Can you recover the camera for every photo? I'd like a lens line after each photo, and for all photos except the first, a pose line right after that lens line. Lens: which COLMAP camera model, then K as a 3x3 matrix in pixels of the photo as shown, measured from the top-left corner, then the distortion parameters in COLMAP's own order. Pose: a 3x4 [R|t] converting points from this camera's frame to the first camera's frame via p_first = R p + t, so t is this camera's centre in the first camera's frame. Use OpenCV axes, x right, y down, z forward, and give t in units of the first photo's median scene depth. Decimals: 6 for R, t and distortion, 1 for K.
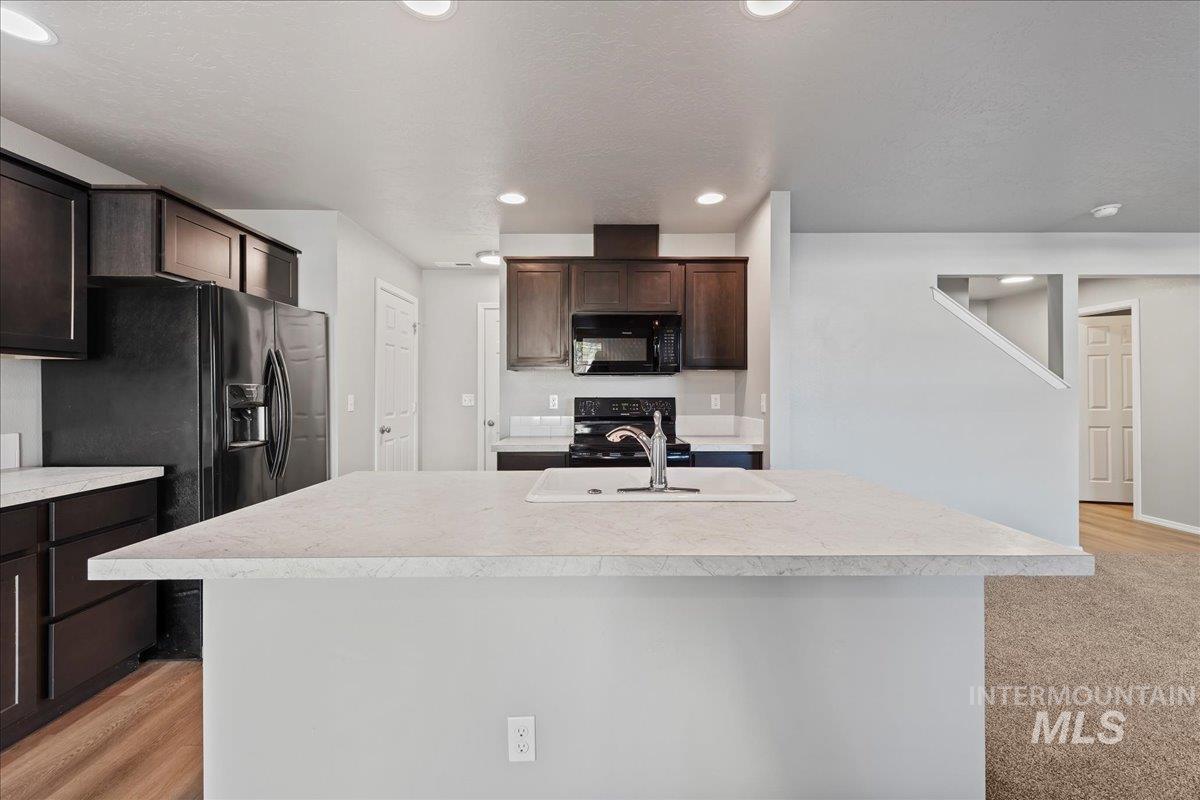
lens RADIAL K [[483.8, 0, 606.3], [0, 483.8, 390.1], [0, 0, 1]] dist [0.011795, -0.002370]
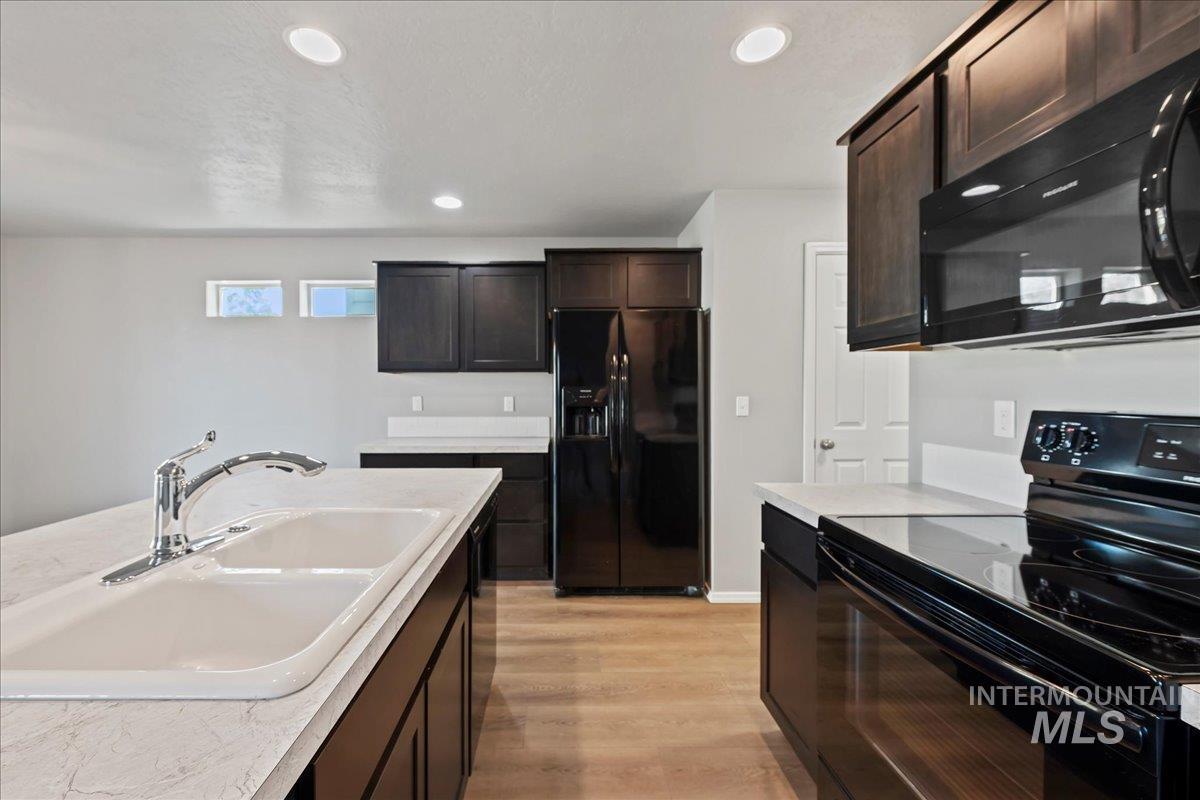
lens RADIAL K [[483.8, 0, 566.7], [0, 483.8, 390.9], [0, 0, 1]] dist [0.011795, -0.002370]
pose [[-0.016286, -0.003916, -0.999860, 0.341662], [0.003630, 0.999986, -0.003975, 0.001873], [0.999861, -0.003694, -0.016271, 0.744875]]
